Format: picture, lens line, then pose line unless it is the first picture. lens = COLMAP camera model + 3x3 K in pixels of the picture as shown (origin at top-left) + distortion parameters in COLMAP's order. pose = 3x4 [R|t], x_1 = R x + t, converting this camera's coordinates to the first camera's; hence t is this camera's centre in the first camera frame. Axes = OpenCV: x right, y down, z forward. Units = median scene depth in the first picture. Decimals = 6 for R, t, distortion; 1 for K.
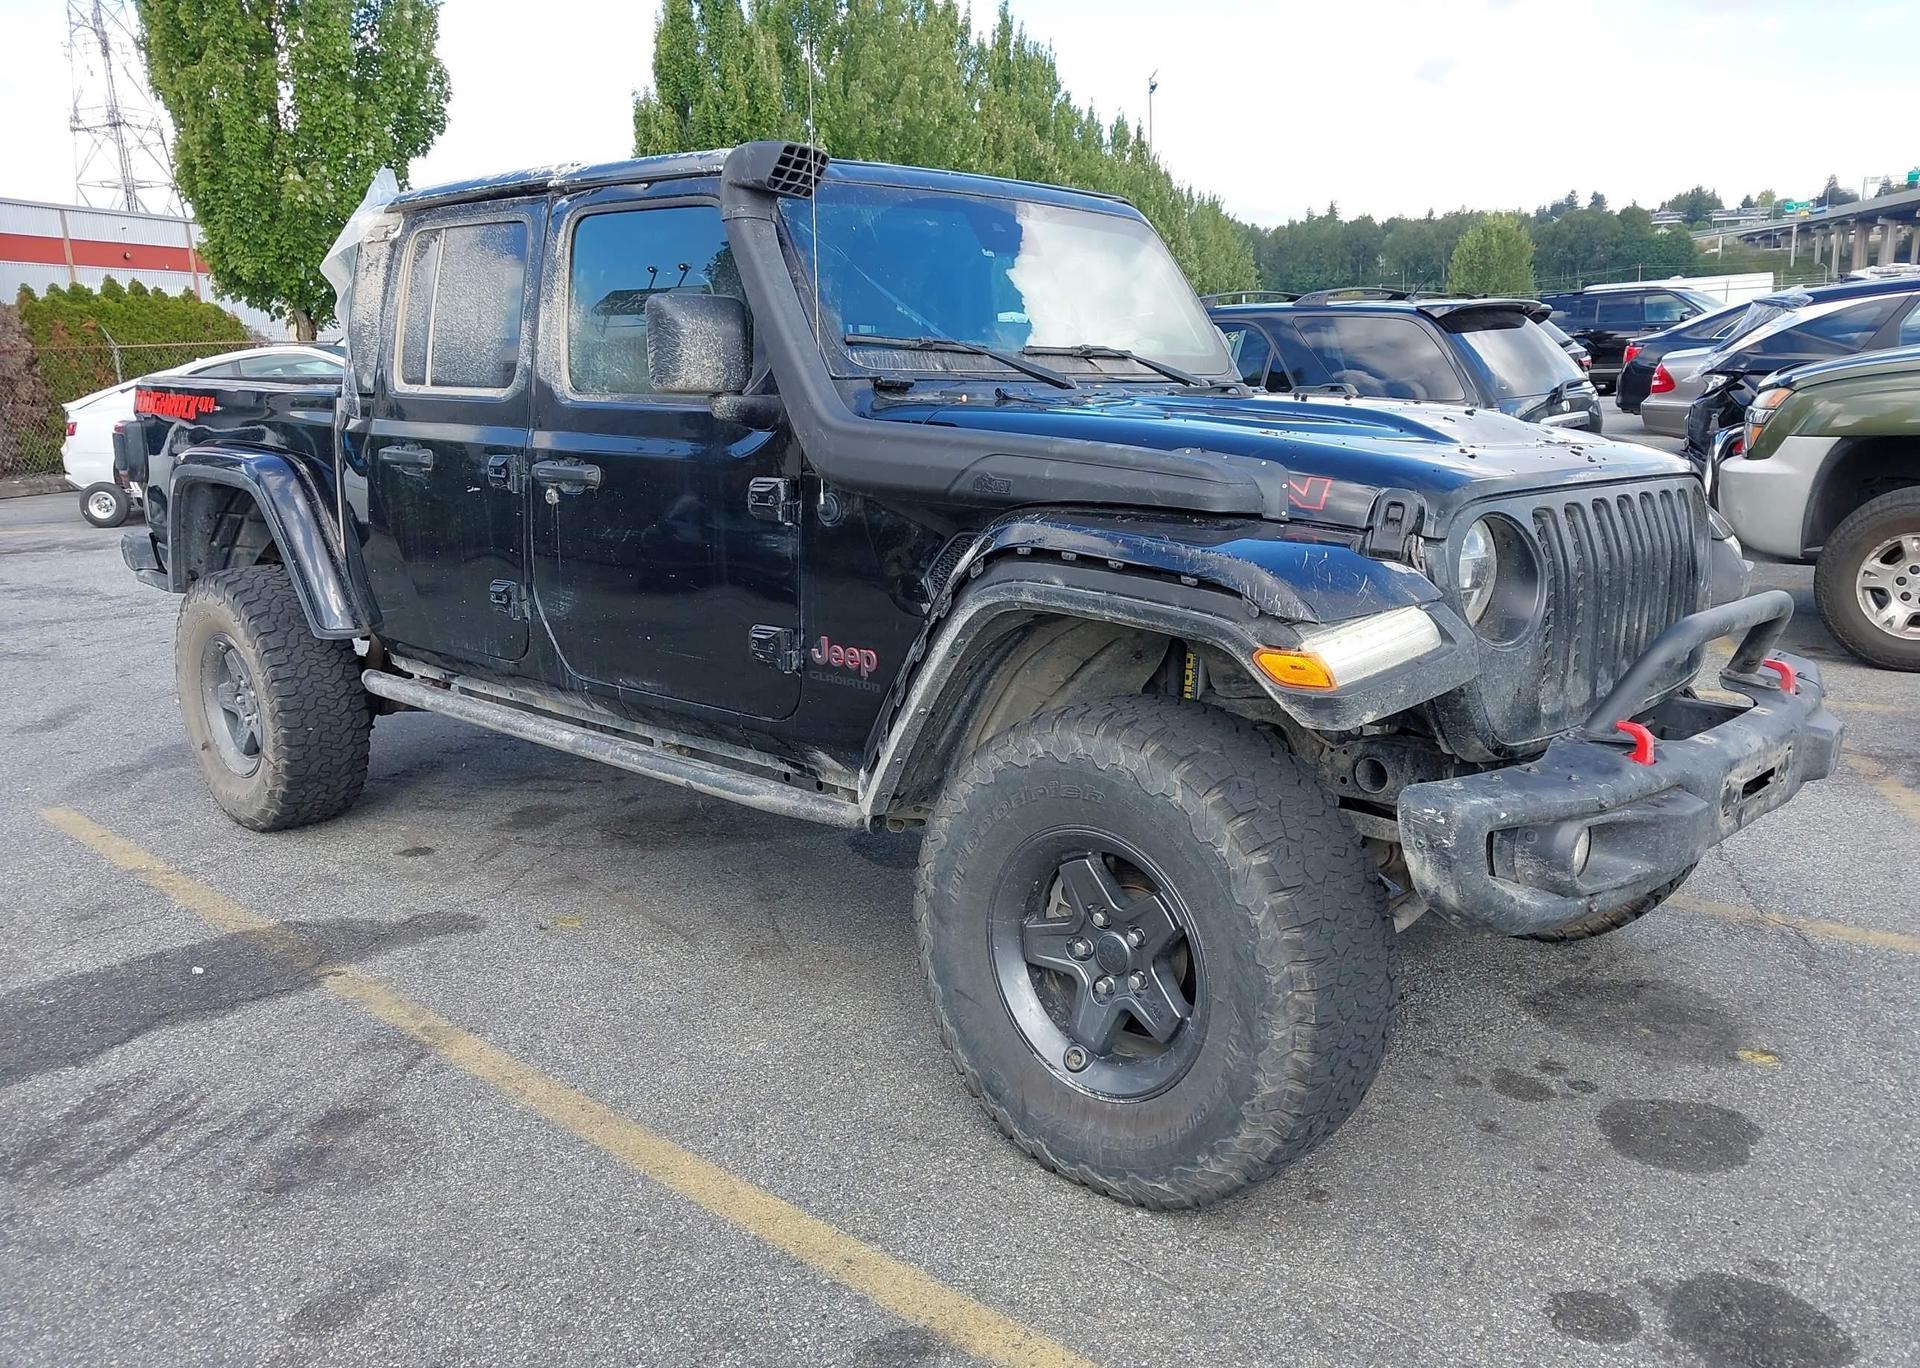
lens RADIAL K [[1524.9, 0, 957.0], [0, 1524.9, 676.0], [0, 0, 1]] dist [0.005937, -0.009330]
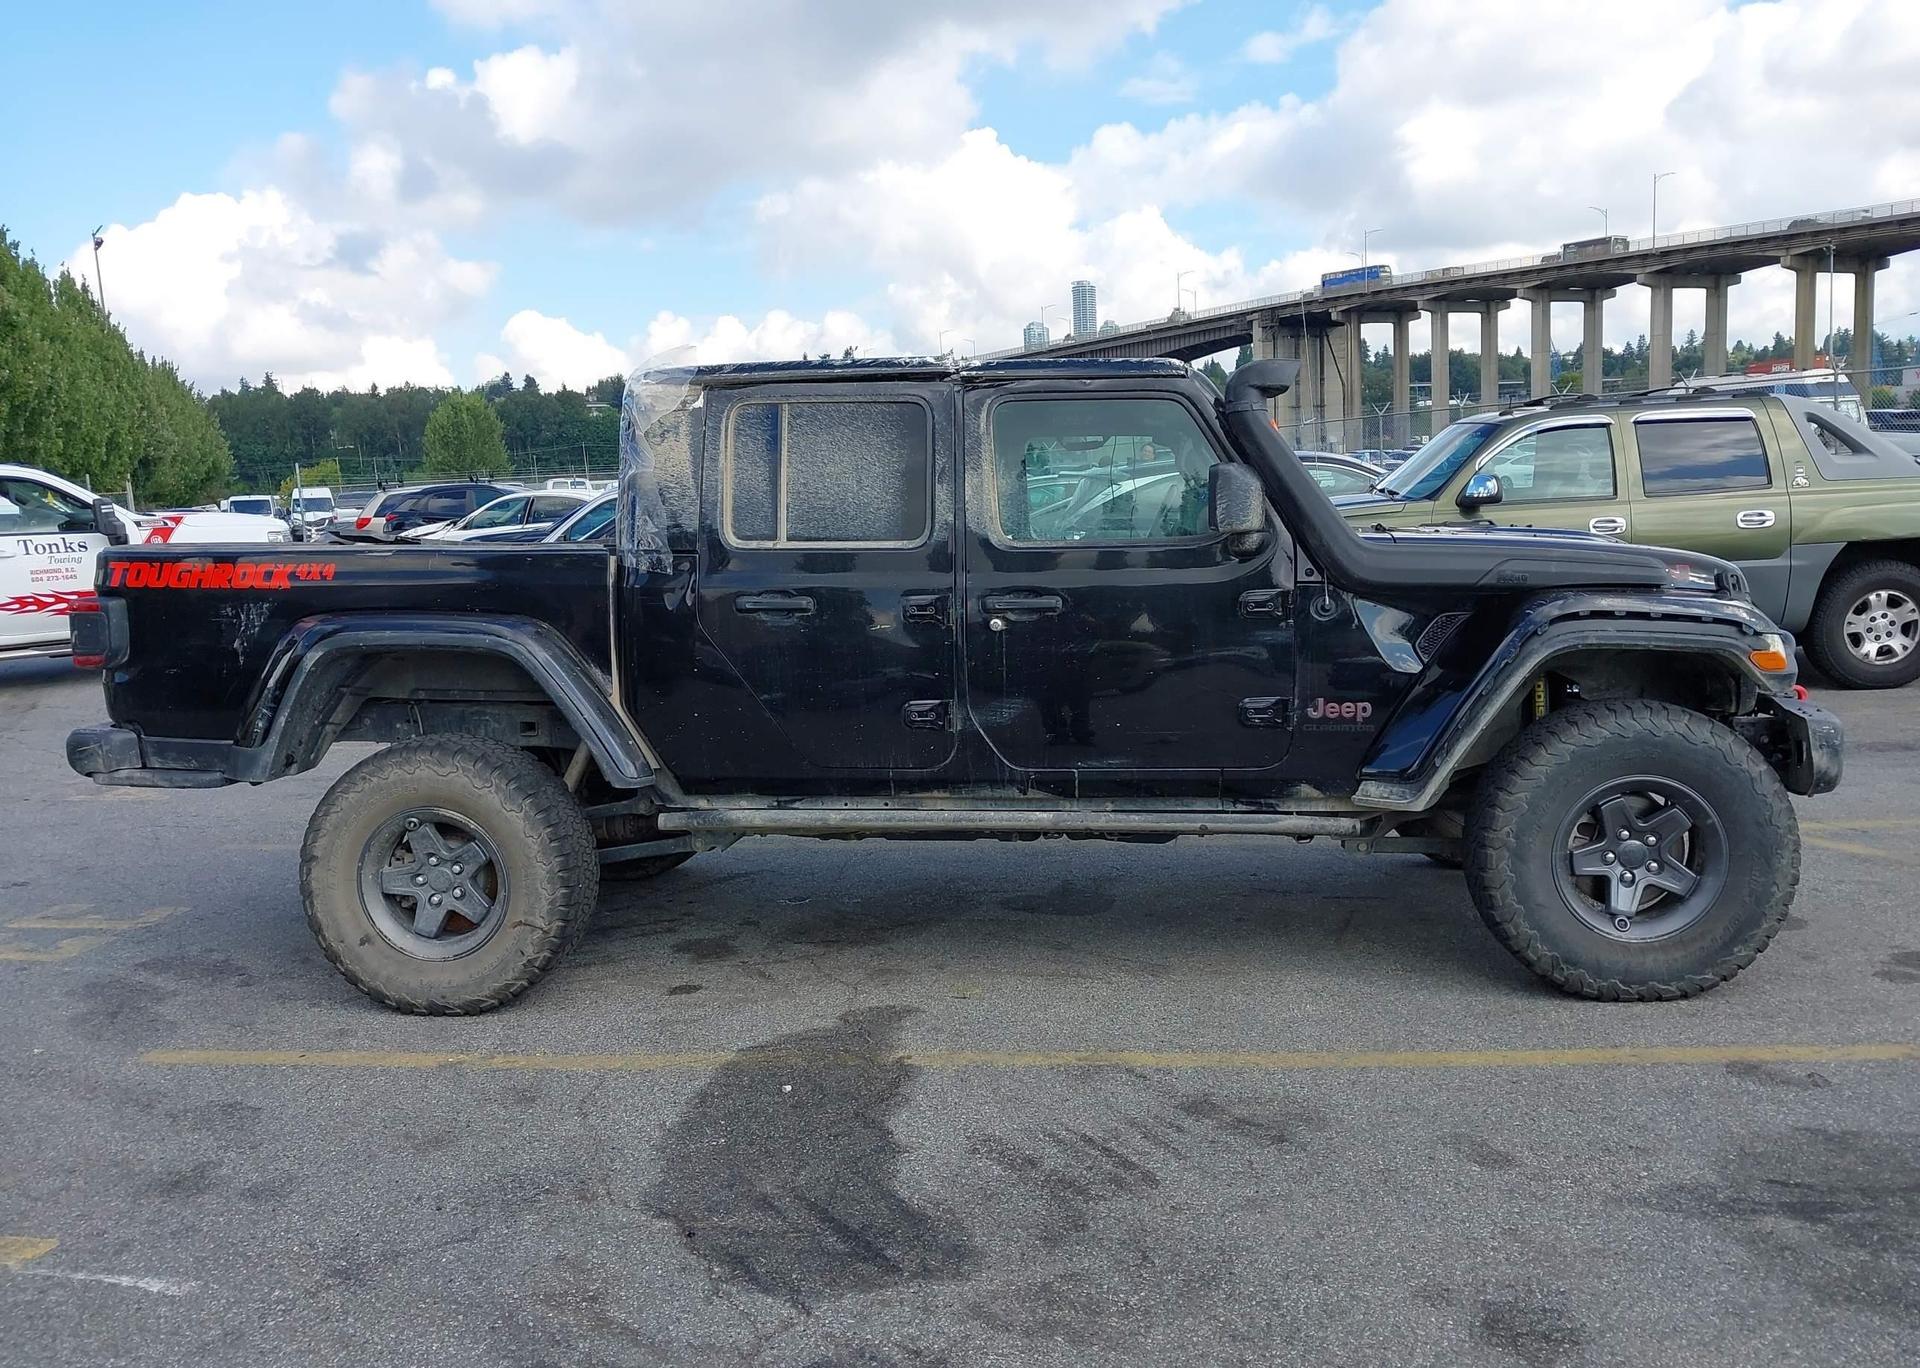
lens RADIAL K [[1515.7, 0, 955.2], [0, 1515.7, 676.6], [0, 0, 1]] dist [0.012624, -0.006268]
pose [[0.794584, -0.075374, 0.602457, -1.000290], [0.140277, 0.988208, -0.061376, -0.006255], [-0.590727, 0.133279, 0.795788, 0.066365]]
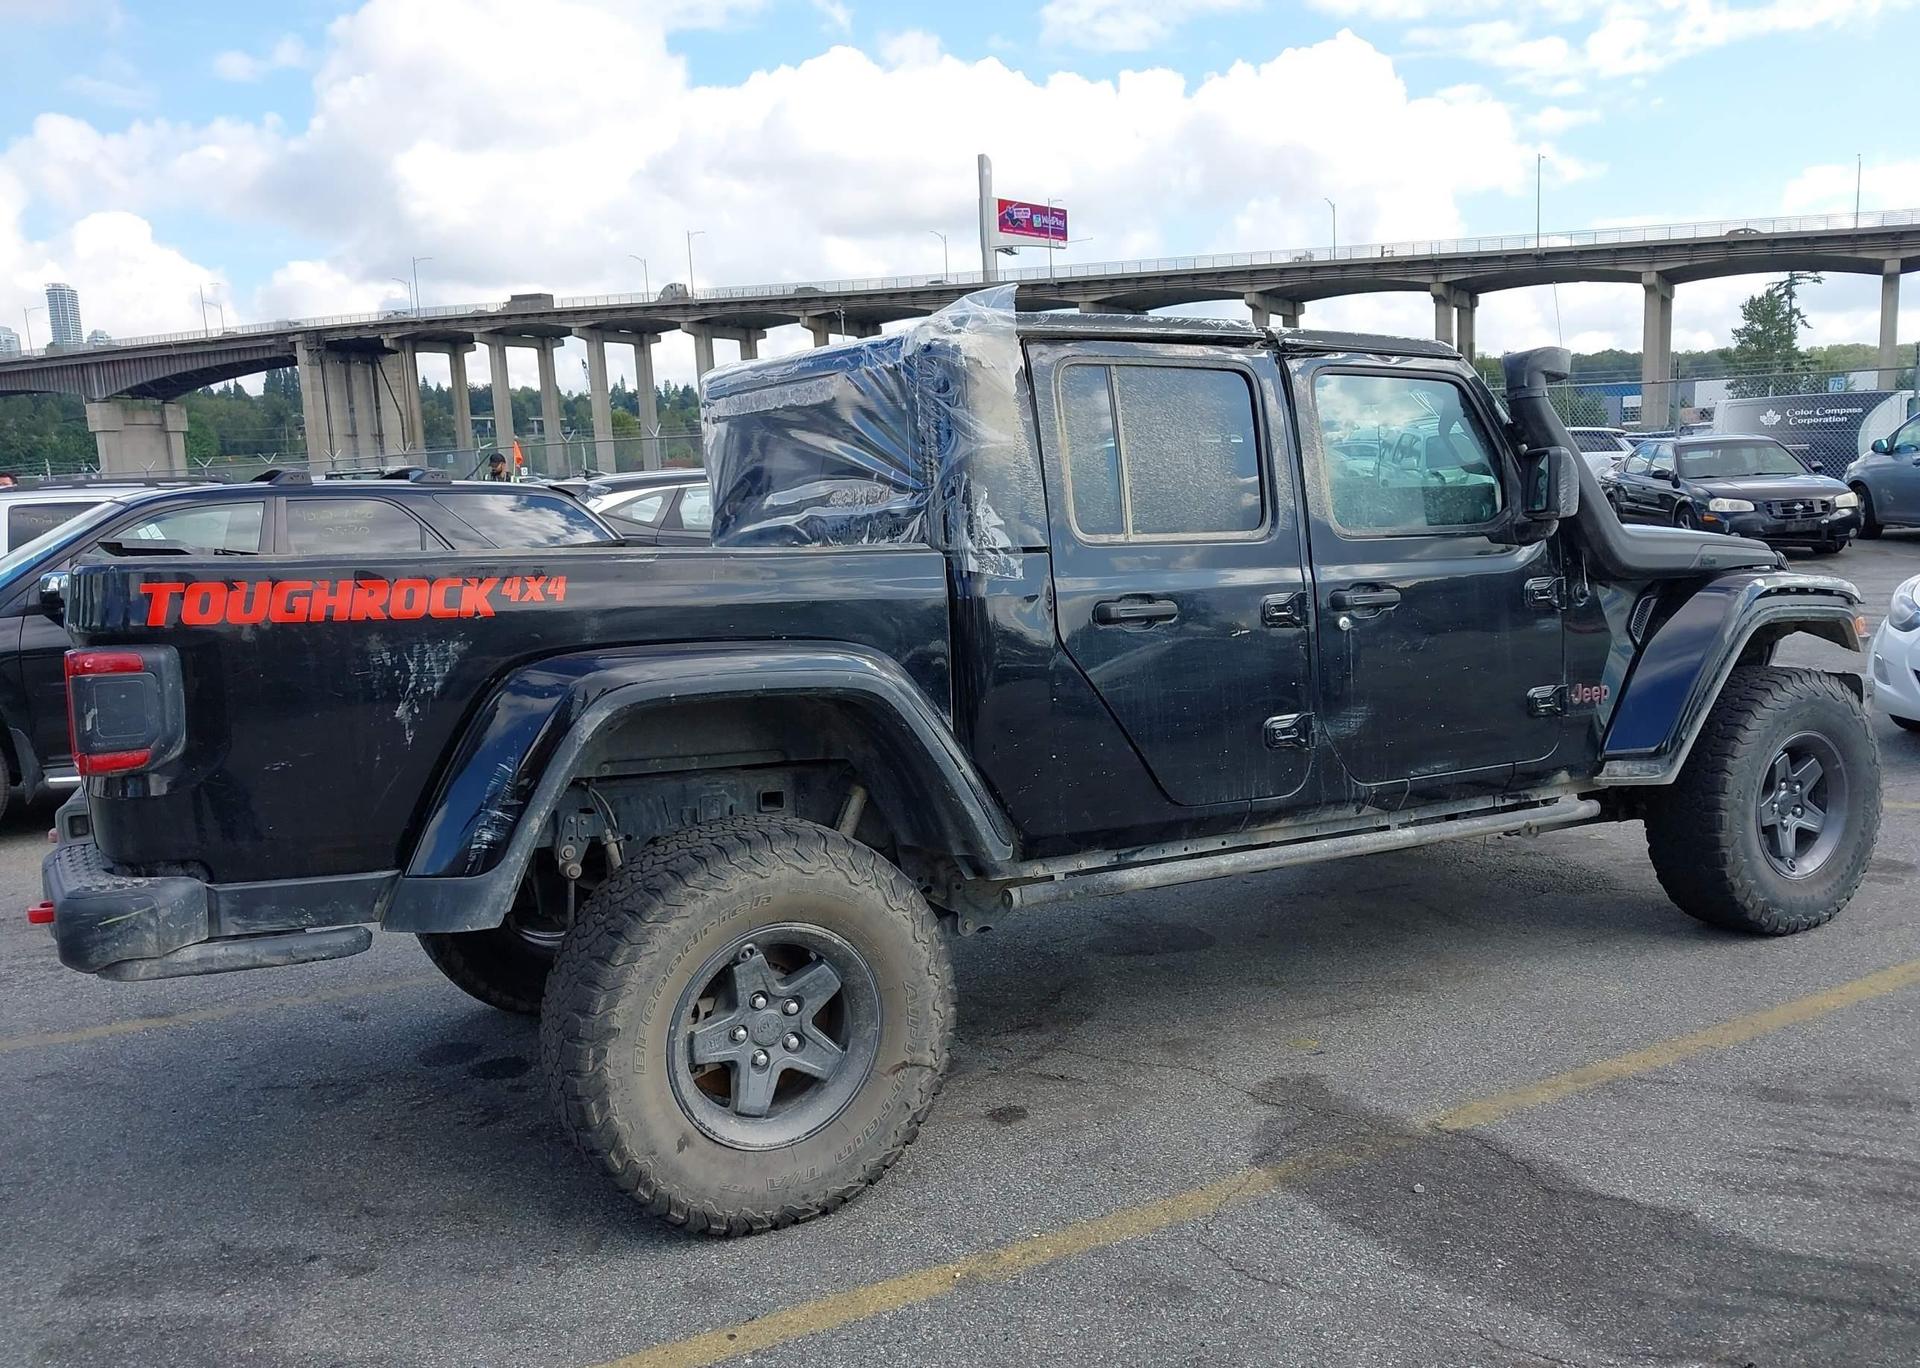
lens RADIAL K [[1521.0, 0, 955.1], [0, 1521.0, 688.5], [0, 0, 1]] dist [0.007588, -0.008179]
pose [[0.308279, -0.105194, 0.945462, -1.348978], [0.221246, 0.974543, 0.036290, -0.169205], [-0.925211, 0.197992, 0.323705, 0.898383]]
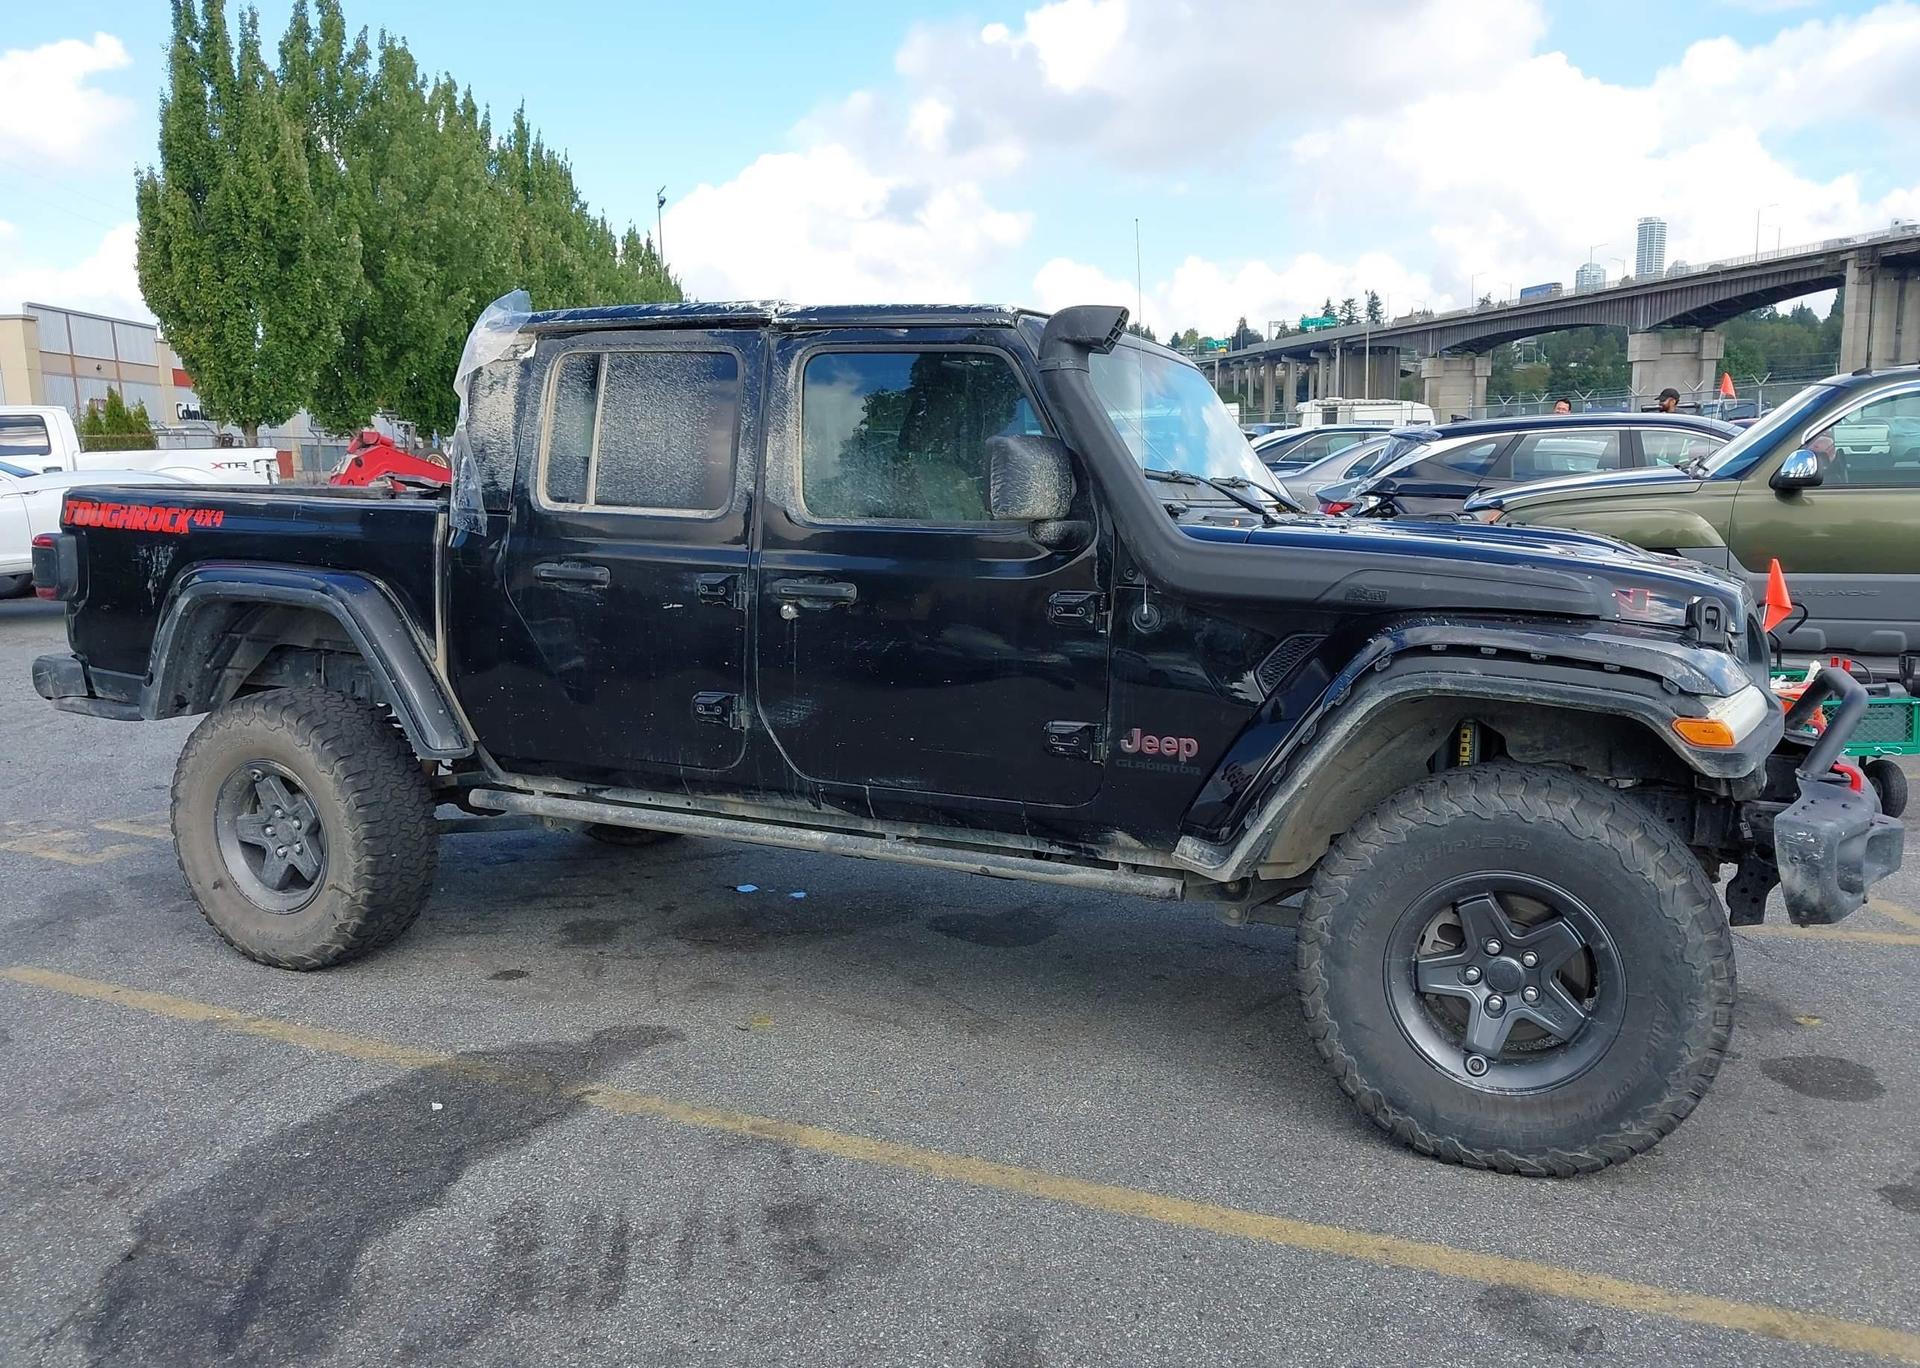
lens RADIAL K [[1521.0, 0, 955.1], [0, 1521.0, 688.5], [0, 0, 1]] dist [0.007588, -0.008179]
pose [[0.948309, -0.029779, 0.315950, -0.478224], [0.048859, 0.997418, -0.052638, -0.002726], [-0.313566, 0.065354, 0.947315, -0.026604]]
